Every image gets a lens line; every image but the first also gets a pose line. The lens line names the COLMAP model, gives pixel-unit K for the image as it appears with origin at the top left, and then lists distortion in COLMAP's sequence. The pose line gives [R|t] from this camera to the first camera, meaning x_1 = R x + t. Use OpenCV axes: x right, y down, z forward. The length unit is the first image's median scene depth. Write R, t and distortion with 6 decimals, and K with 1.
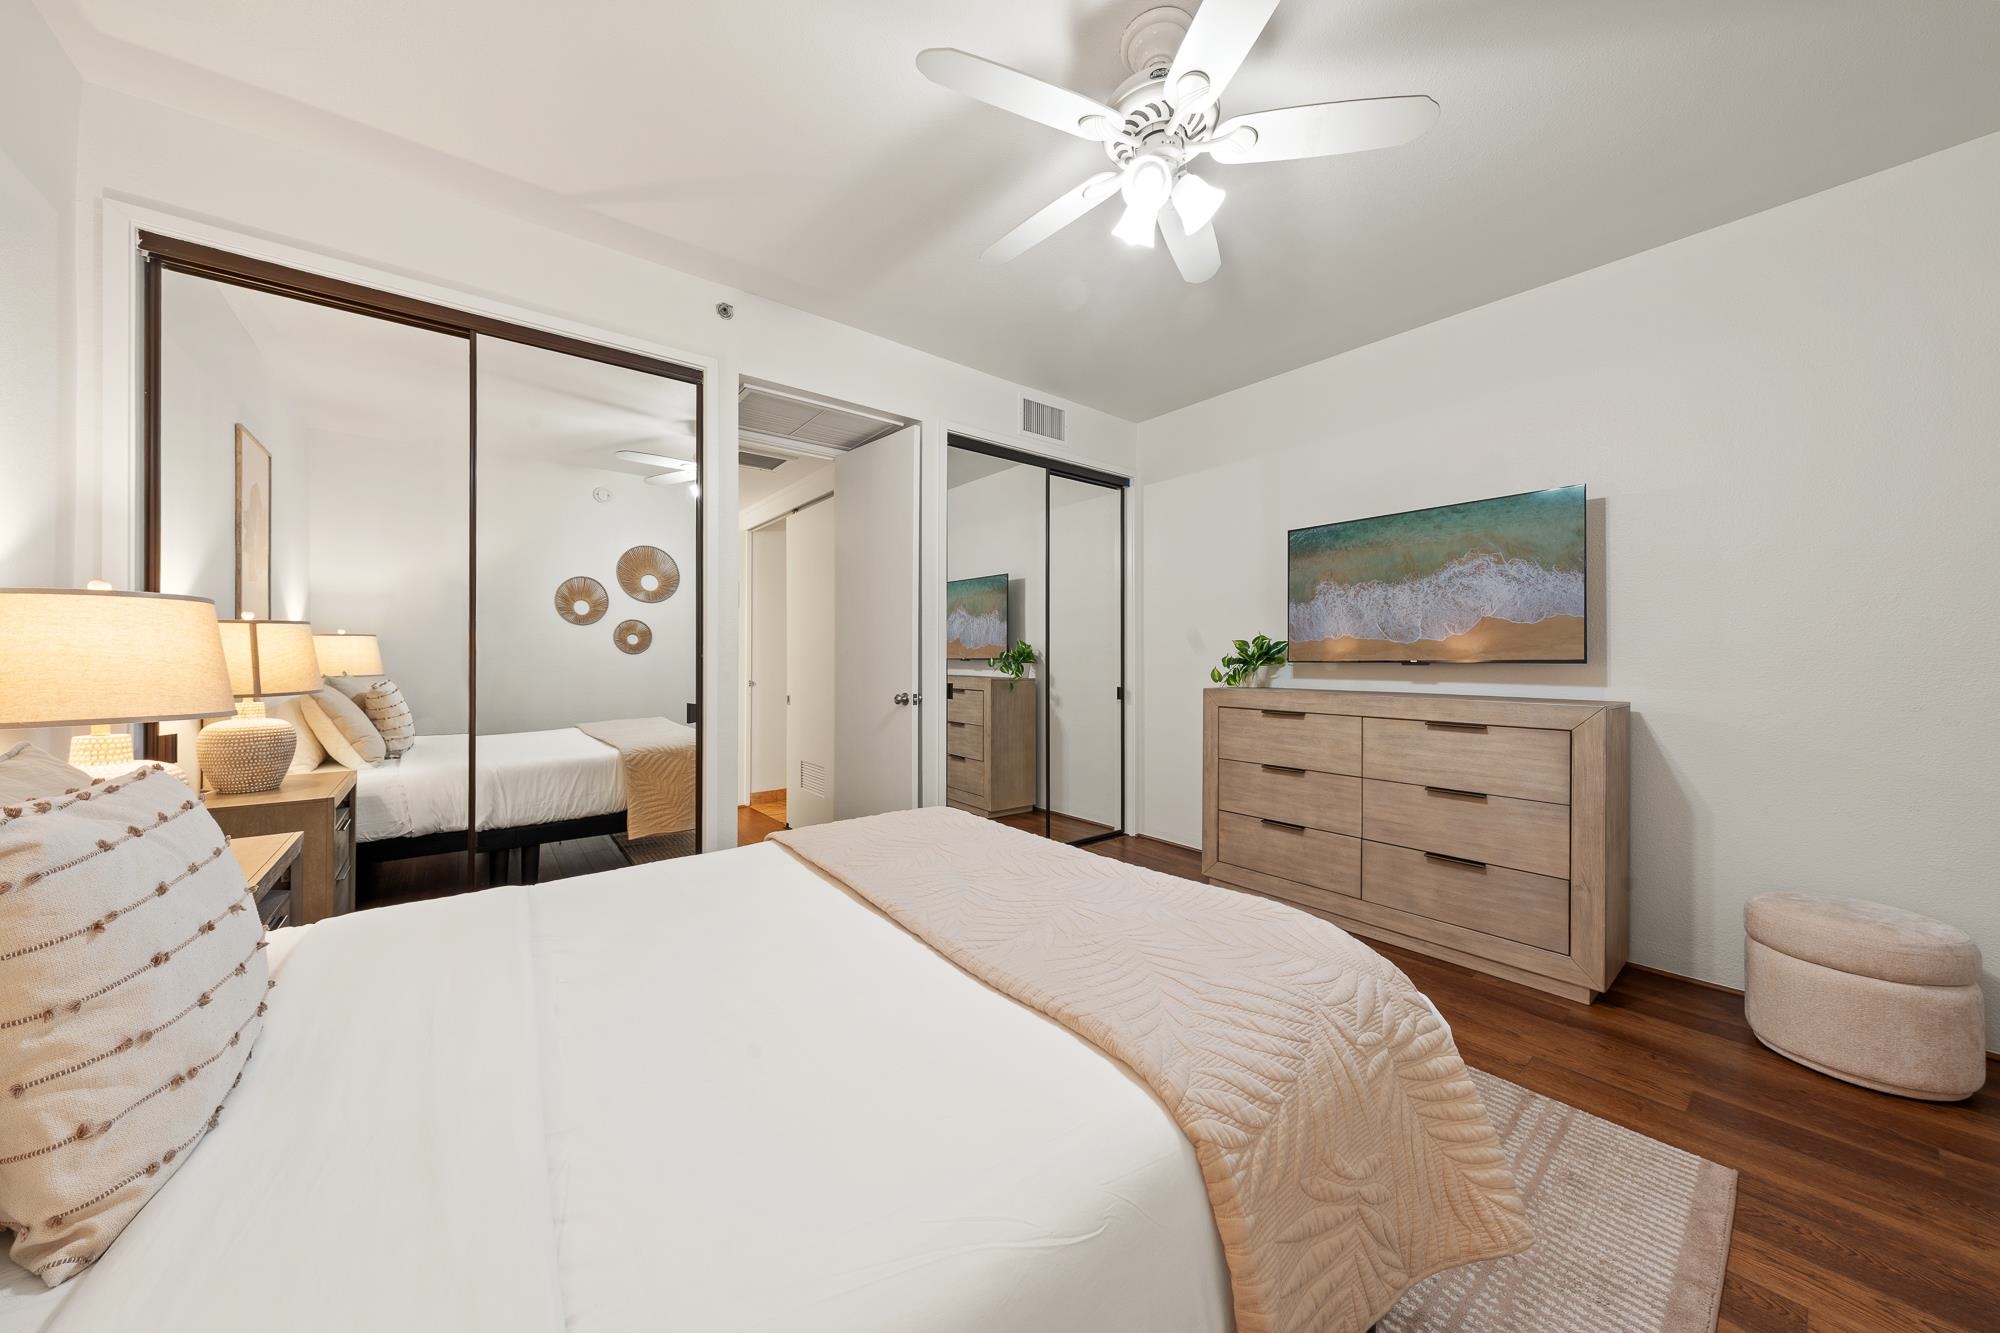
lens RADIAL K [[681.5, 0, 1002.9], [0, 681.5, 669.0], [0, 0, 1]] dist [-0.000350, 0.000196]
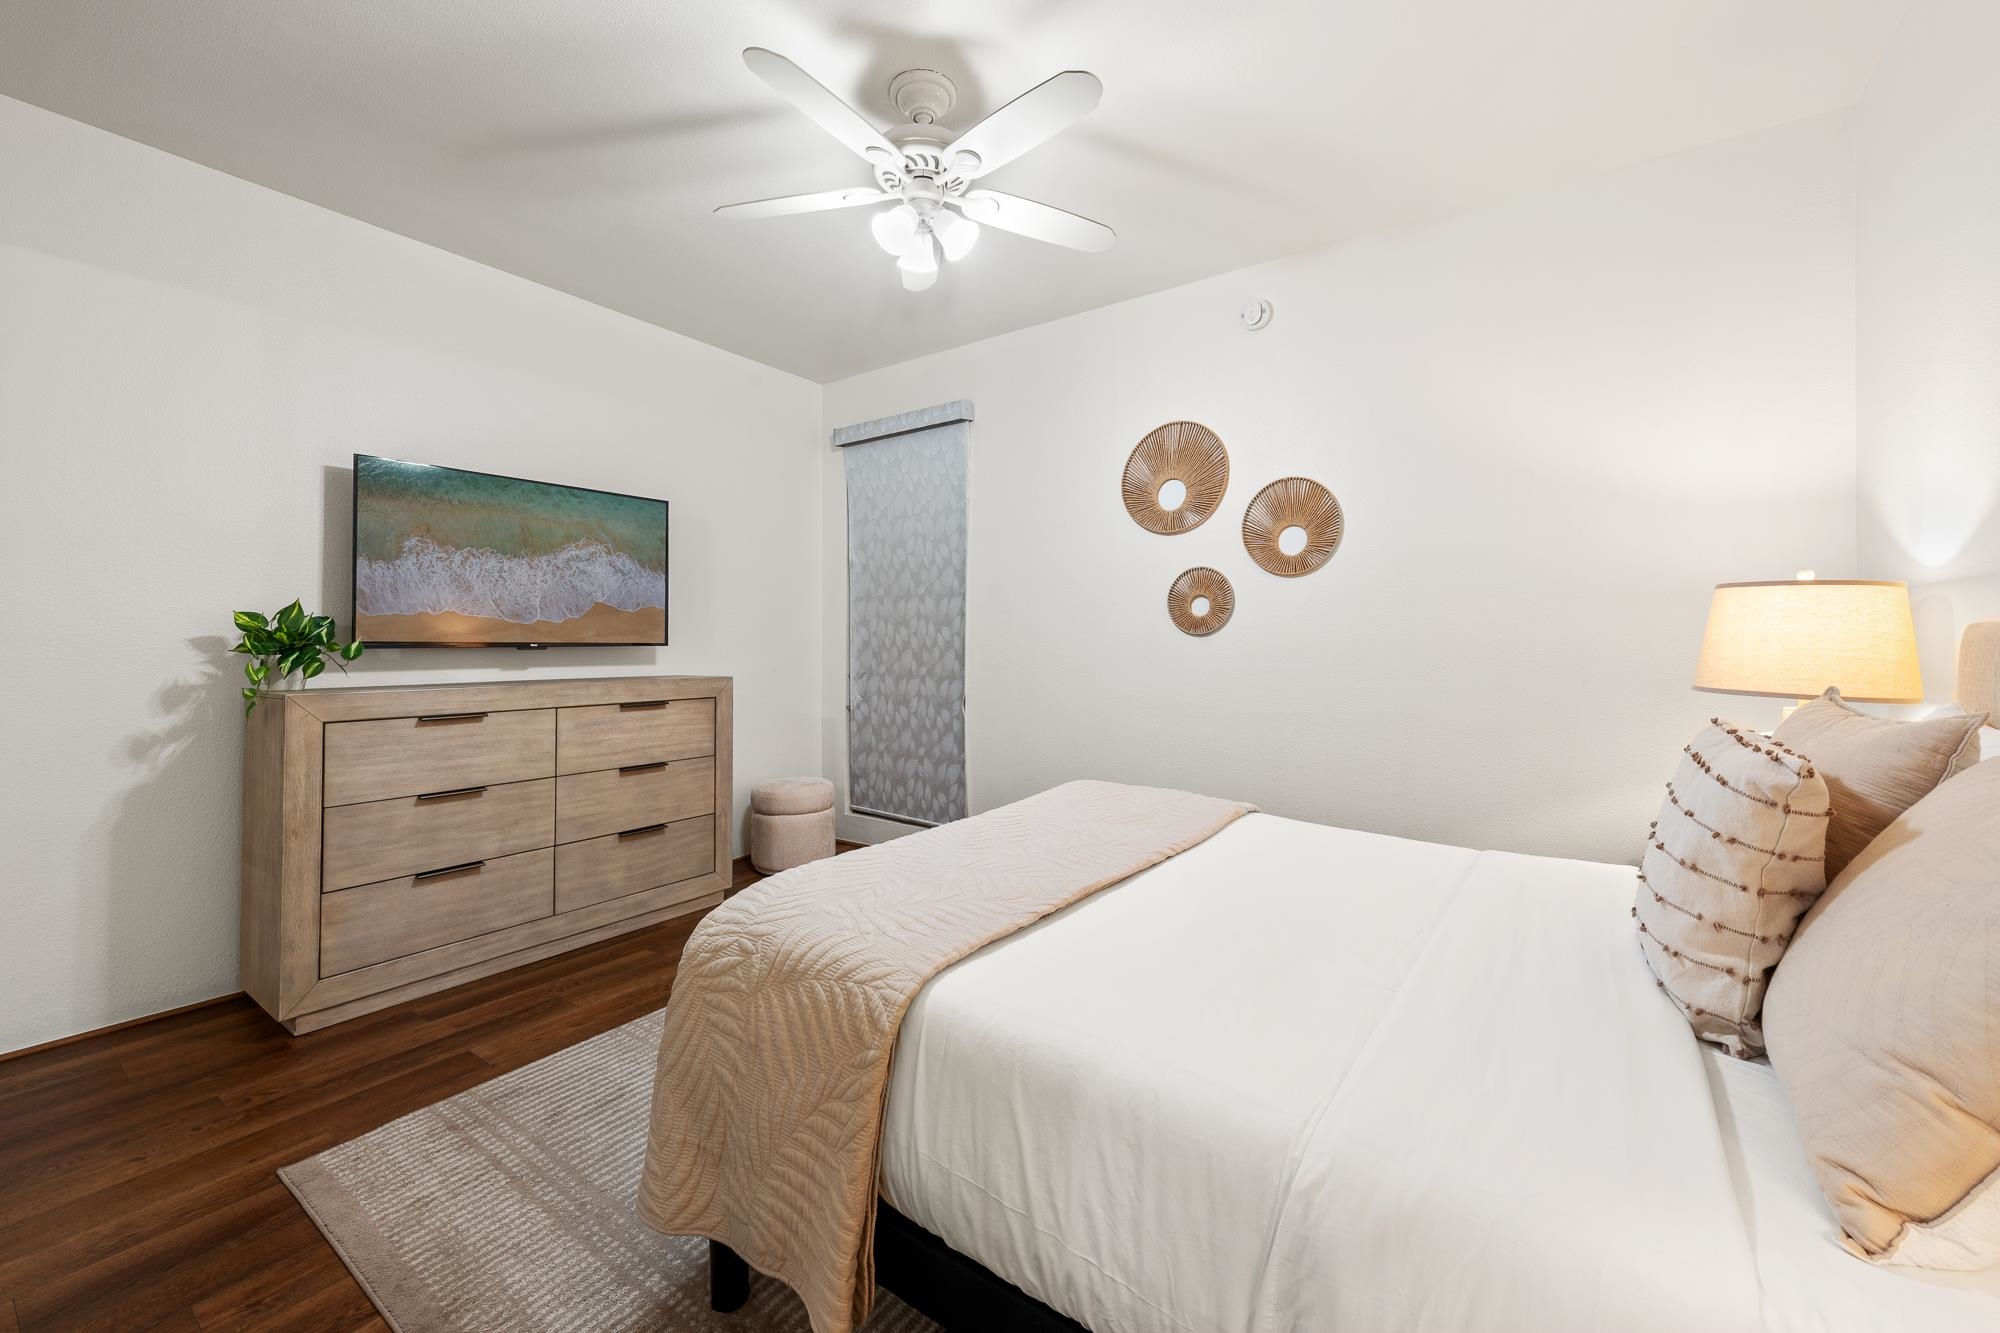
lens RADIAL K [[775.2, 0, 997.6], [0, 775.2, 632.8], [0, 0, 1]] dist [-0.000284, -0.000078]
pose [[-0.301803, 0.006896, 0.953345, -0.594833], [0.005382, 0.999970, -0.005529, -0.018614], [-0.953355, 0.003463, -0.301831, 0.739330]]
